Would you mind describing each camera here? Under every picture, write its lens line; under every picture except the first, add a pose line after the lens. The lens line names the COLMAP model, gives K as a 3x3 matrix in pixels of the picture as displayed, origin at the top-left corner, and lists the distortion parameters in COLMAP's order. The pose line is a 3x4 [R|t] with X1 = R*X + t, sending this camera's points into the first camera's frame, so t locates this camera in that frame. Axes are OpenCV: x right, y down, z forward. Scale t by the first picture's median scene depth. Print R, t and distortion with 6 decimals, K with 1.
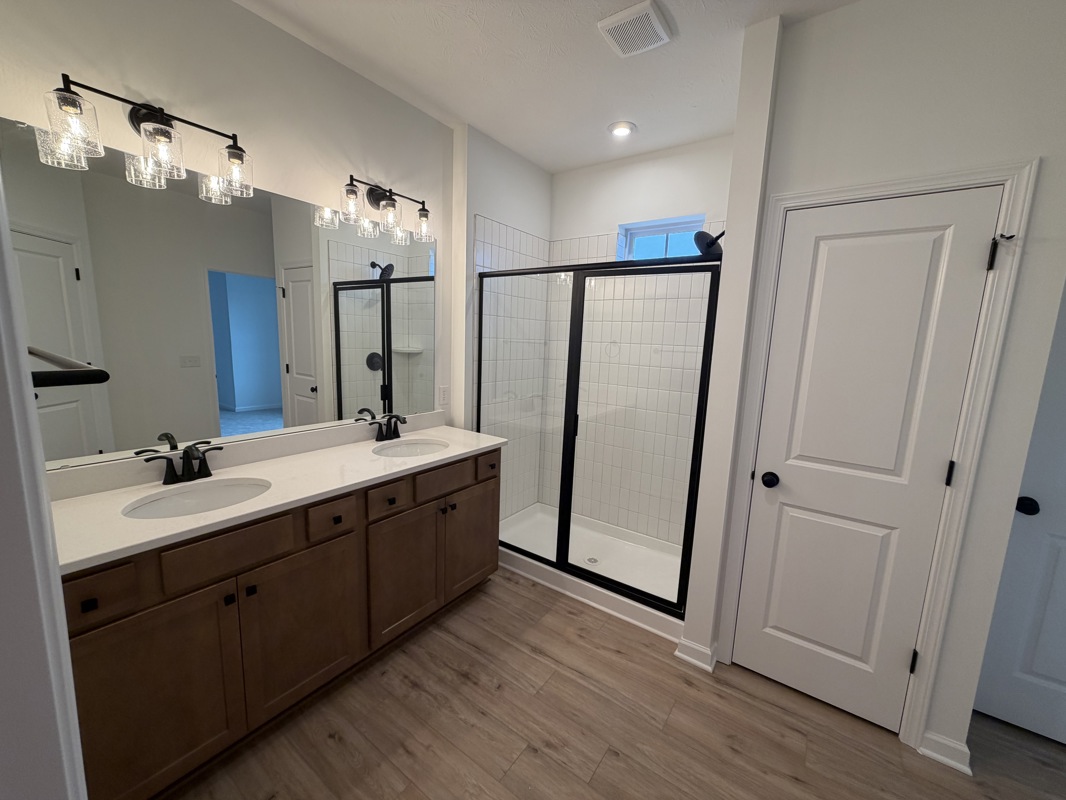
lens RADIAL K [[423.2, 0, 533.9], [0, 423.2, 397.4], [0, 0, 1]] dist [0.001706, -0.000186]
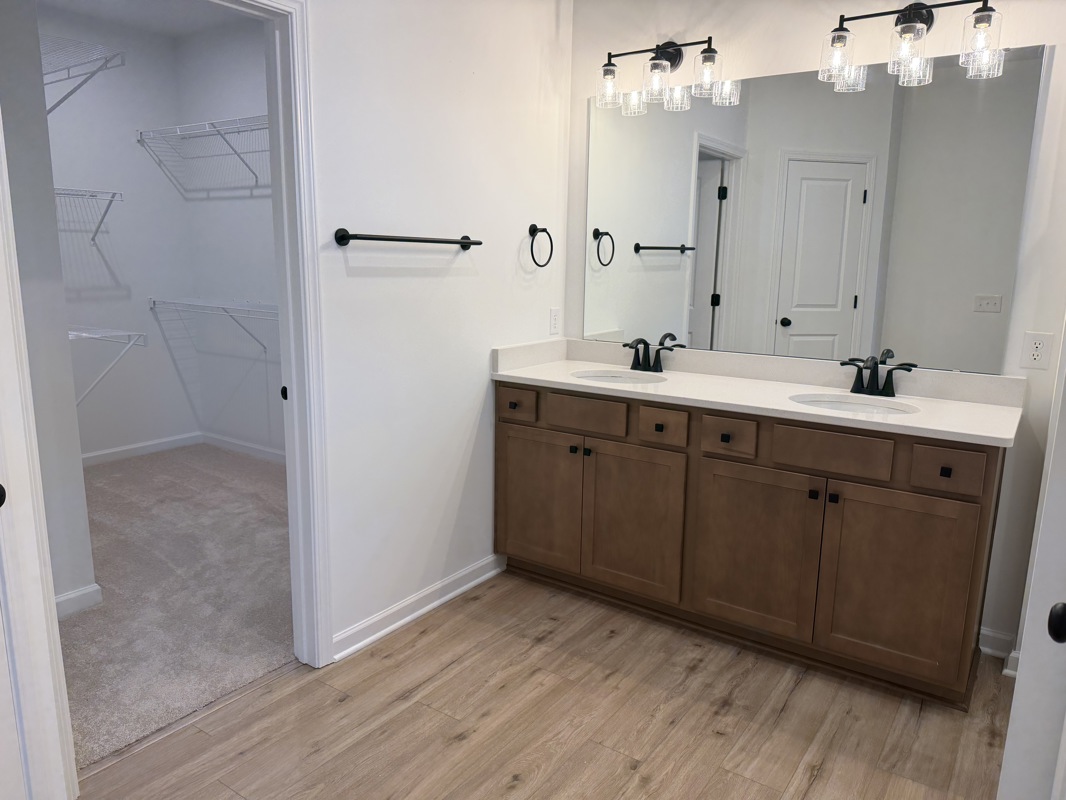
lens RADIAL K [[748.0, 0, 533.1], [0, 748.0, 403.9], [0, 0, 1]] dist [0.002613, -0.035233]
pose [[0.004037, 0.149348, -0.988776, 1.116387], [-0.158363, 0.976402, 0.146833, 0.036807], [0.987373, 0.155993, 0.027593, 0.634738]]
